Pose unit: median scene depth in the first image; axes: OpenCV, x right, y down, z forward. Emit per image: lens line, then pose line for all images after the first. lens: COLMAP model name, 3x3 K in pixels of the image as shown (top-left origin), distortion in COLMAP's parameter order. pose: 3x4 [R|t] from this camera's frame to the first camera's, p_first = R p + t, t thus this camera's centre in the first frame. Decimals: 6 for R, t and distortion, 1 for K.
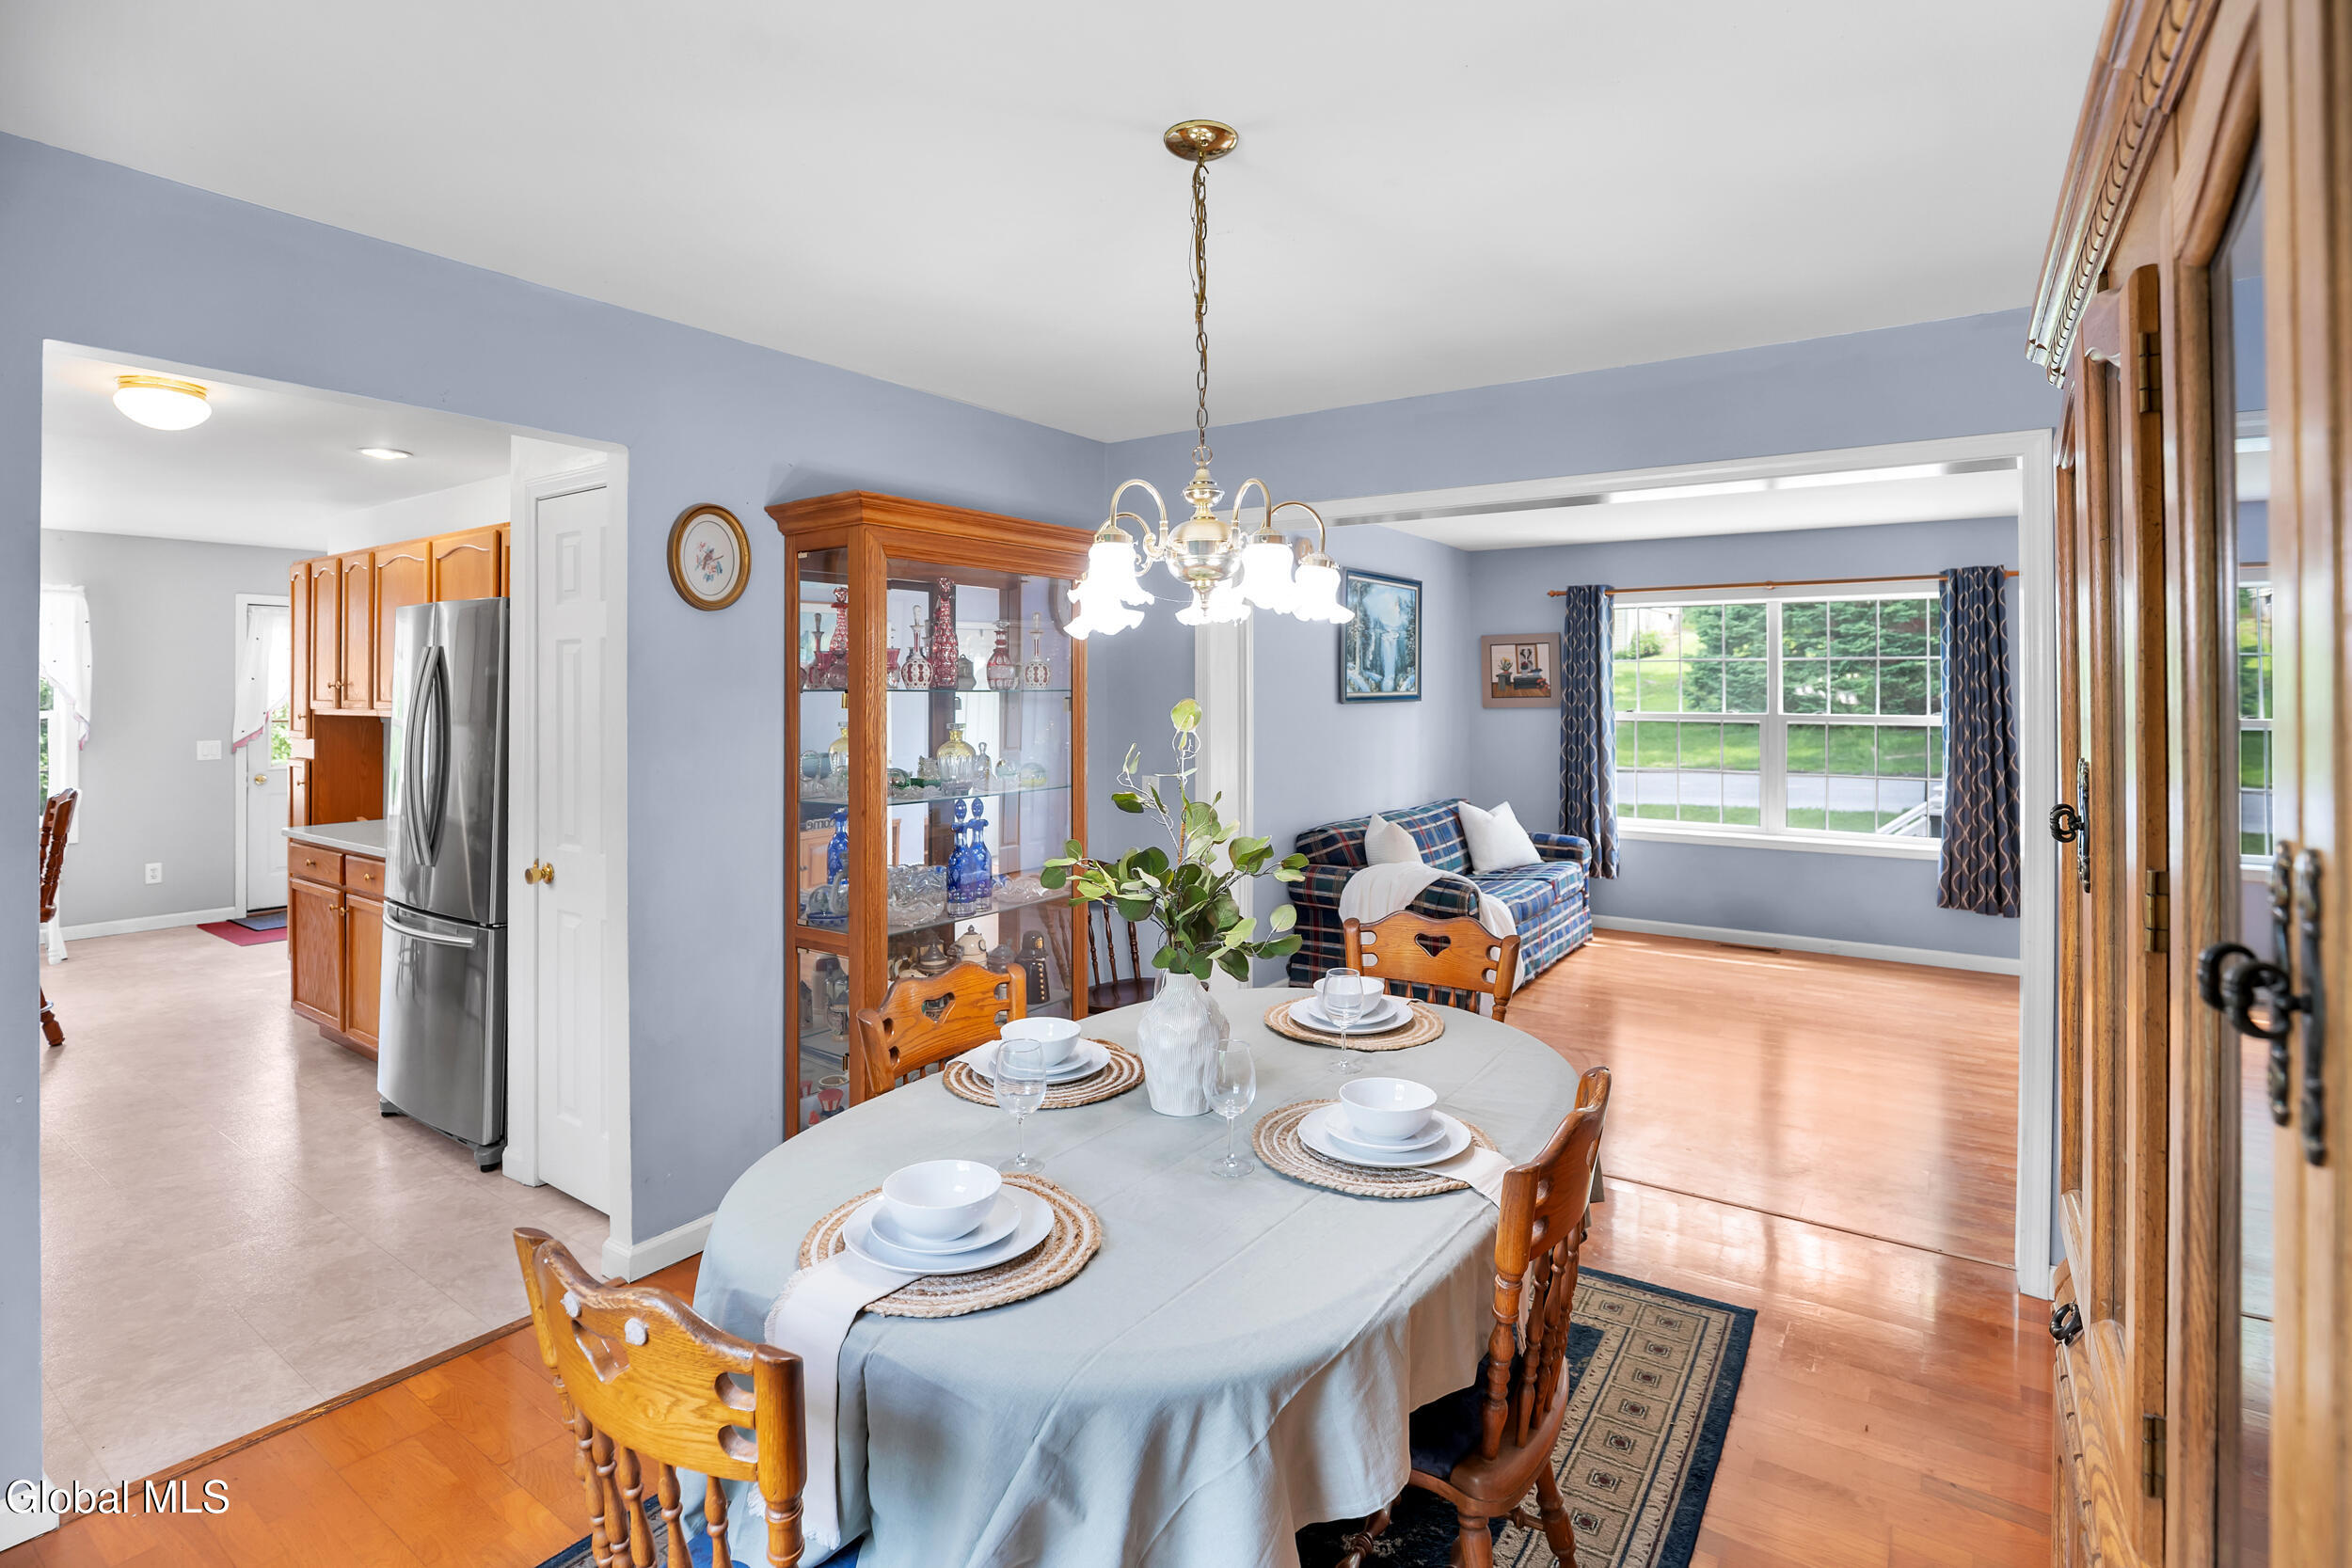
lens RADIAL K [[1167.5, 0, 1179.5], [0, 1167.5, 666.4], [0, 0, 1]] dist [-0.030772, 0.000225]
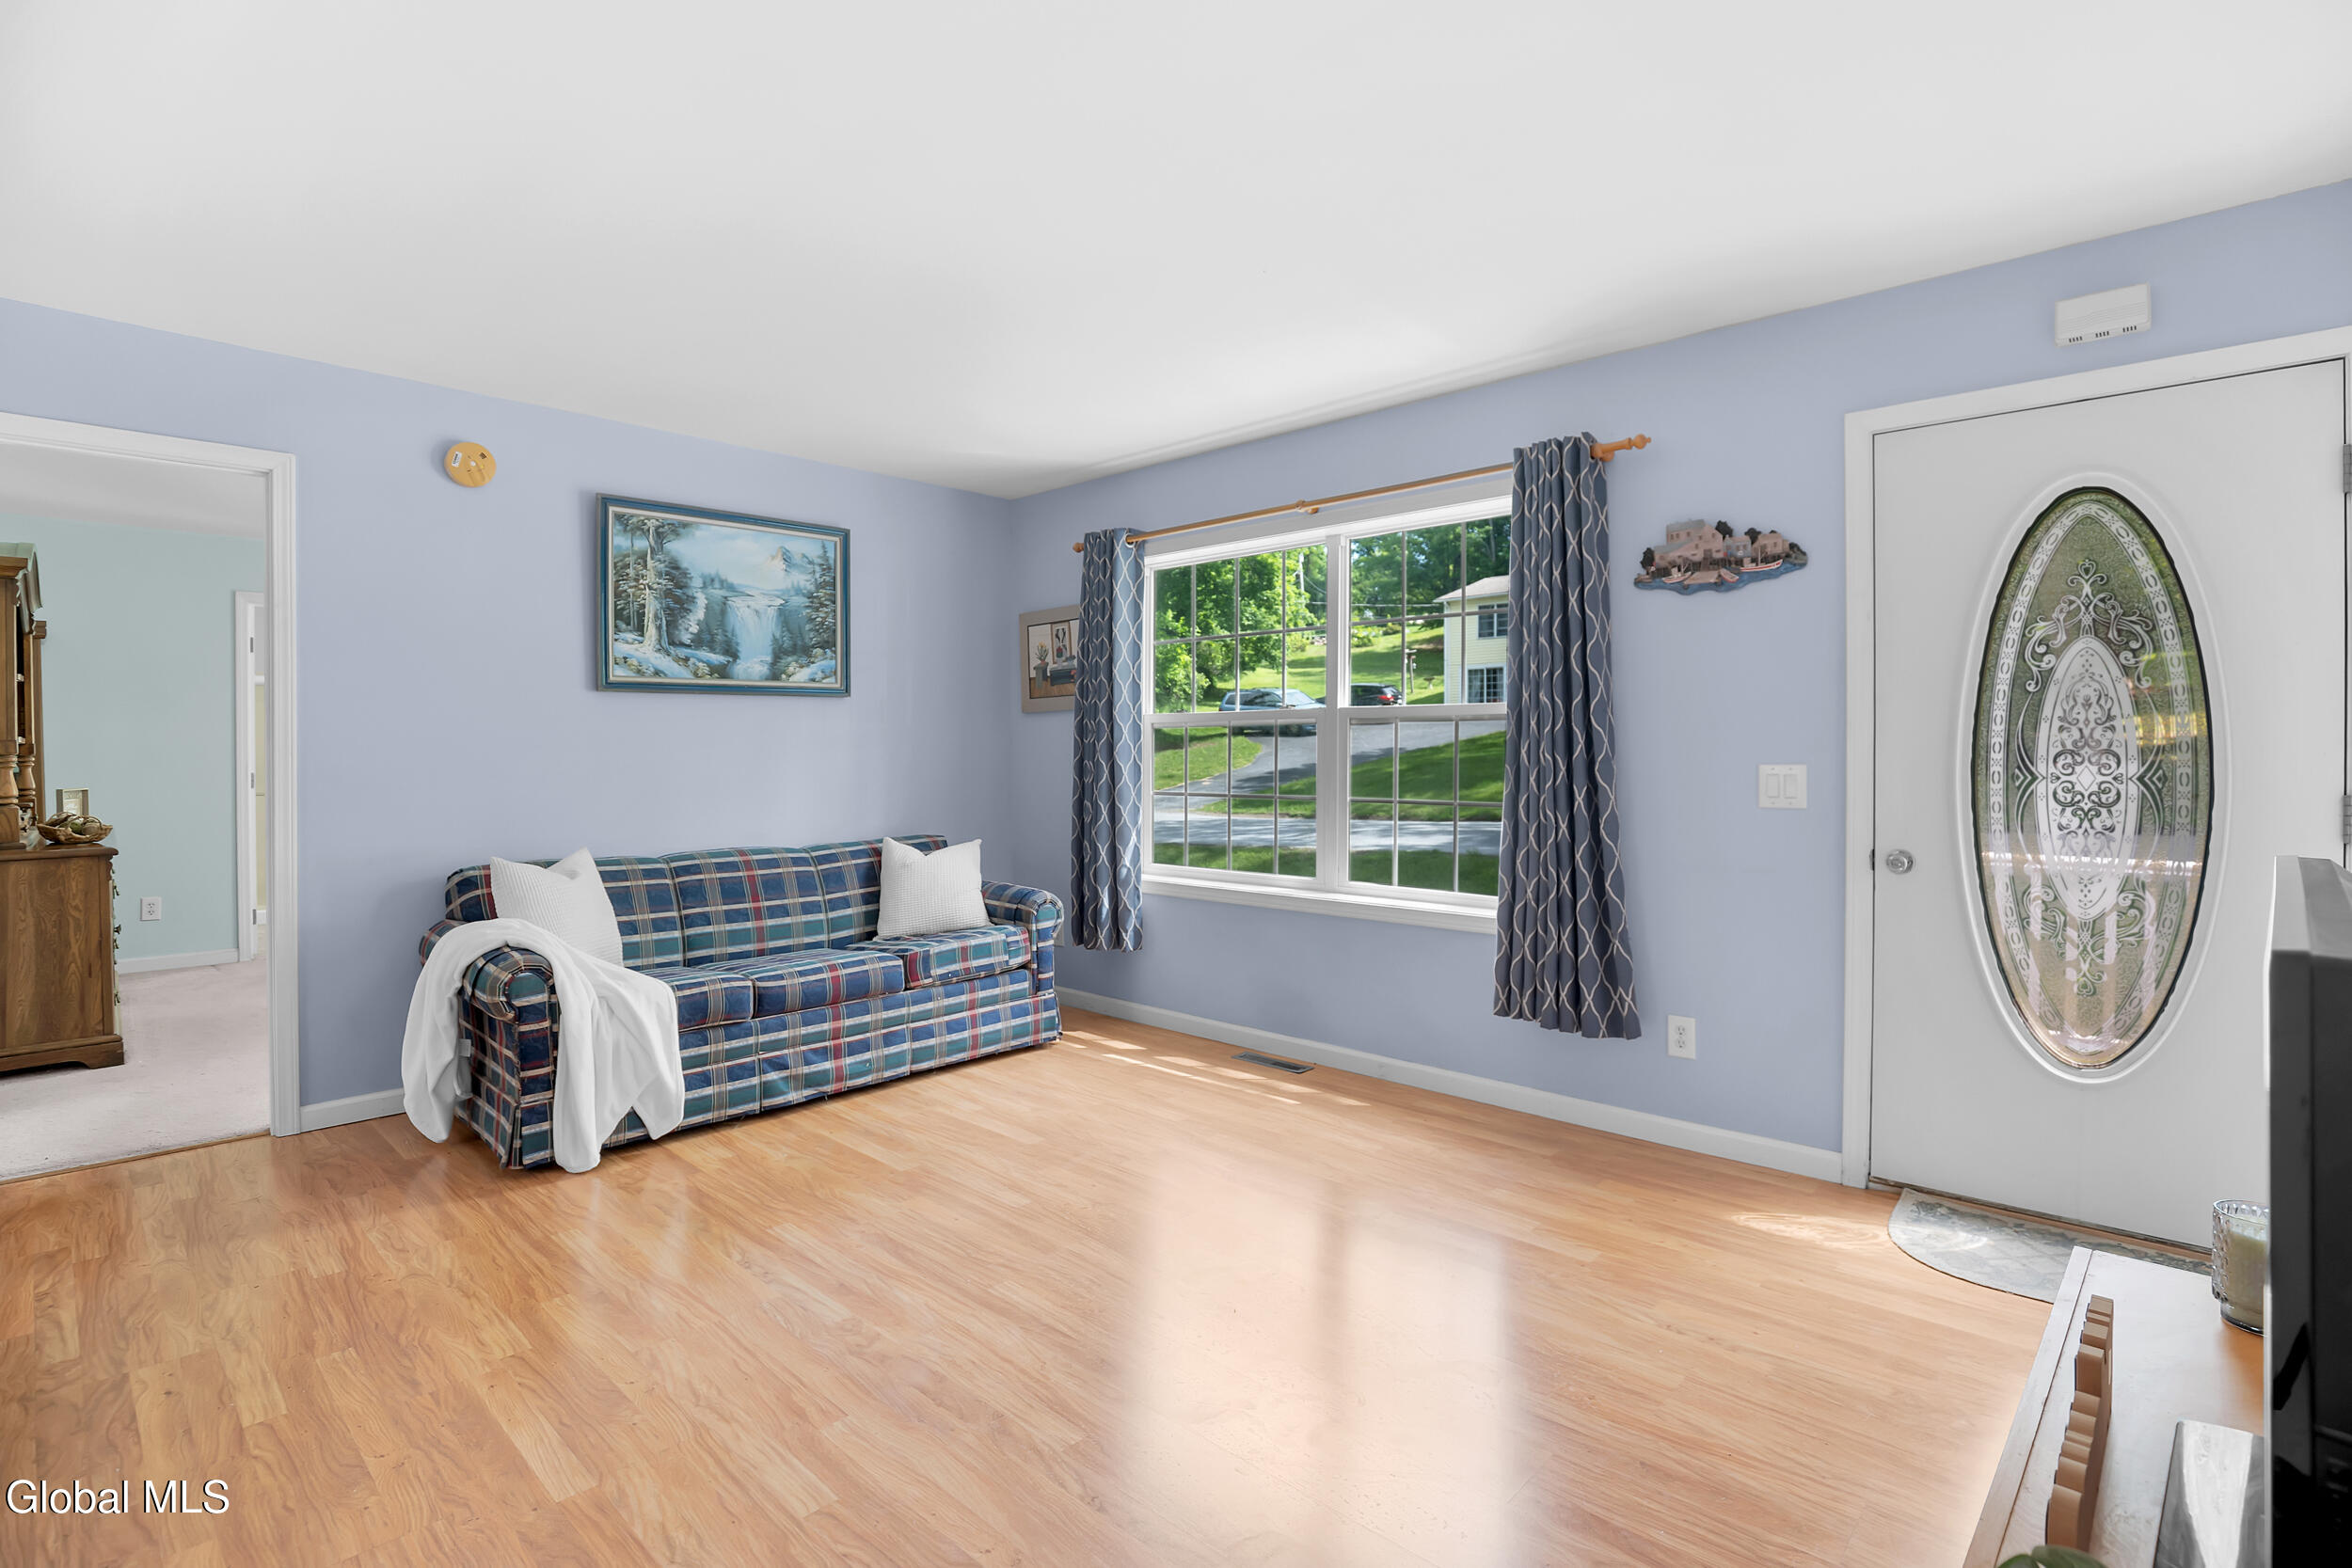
lens RADIAL K [[1127.8, 0, 1198.2], [0, 1127.8, 739.6], [0, 0, 1]] dist [-0.026961, 0.001714]
pose [[0.987931, -0.009058, -0.154631, 0.537964], [0.010380, 0.999916, 0.007742, 0.053948], [0.154548, -0.009254, 0.987942, 0.356914]]
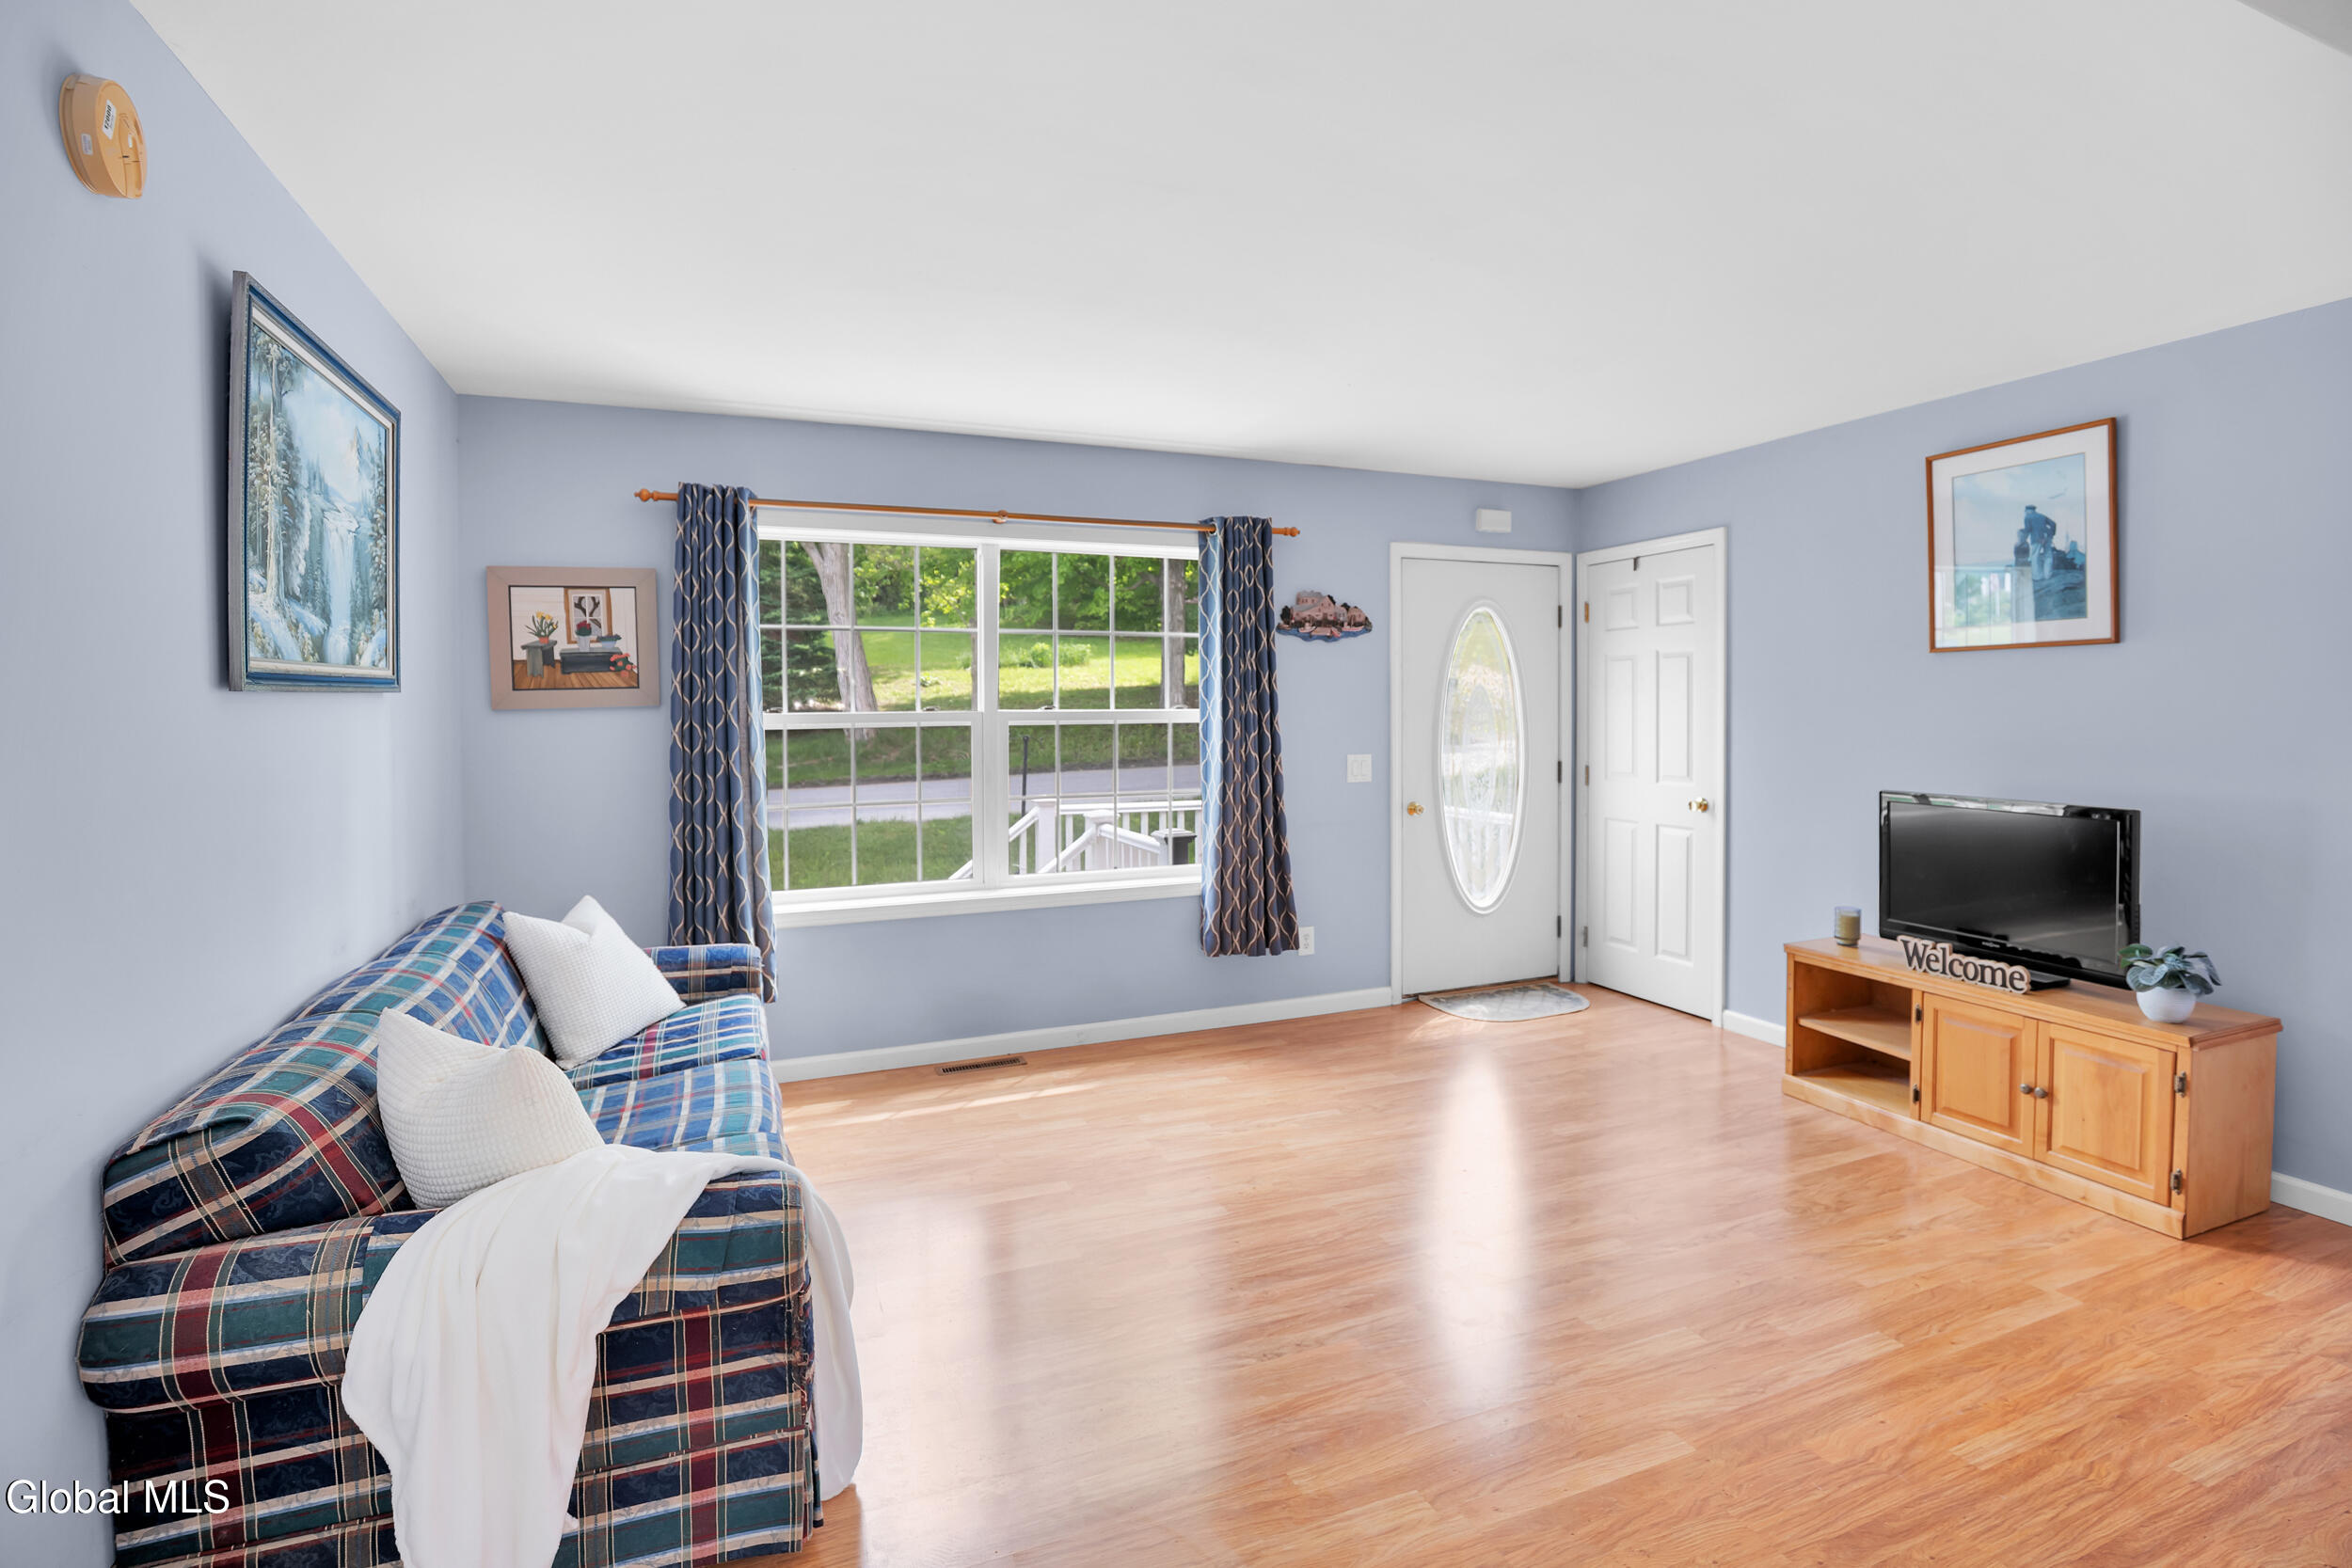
lens RADIAL K [[1128.0, 0, 1187.0], [0, 1128.0, 718.0], [0, 0, 1]] dist [-0.024681, 0.000674]
pose [[0.543571, -0.019206, 0.839143, 0.020508], [-0.006334, 0.999616, 0.026982, 0.026953], [-0.839339, -0.019982, 0.543241, 0.545321]]
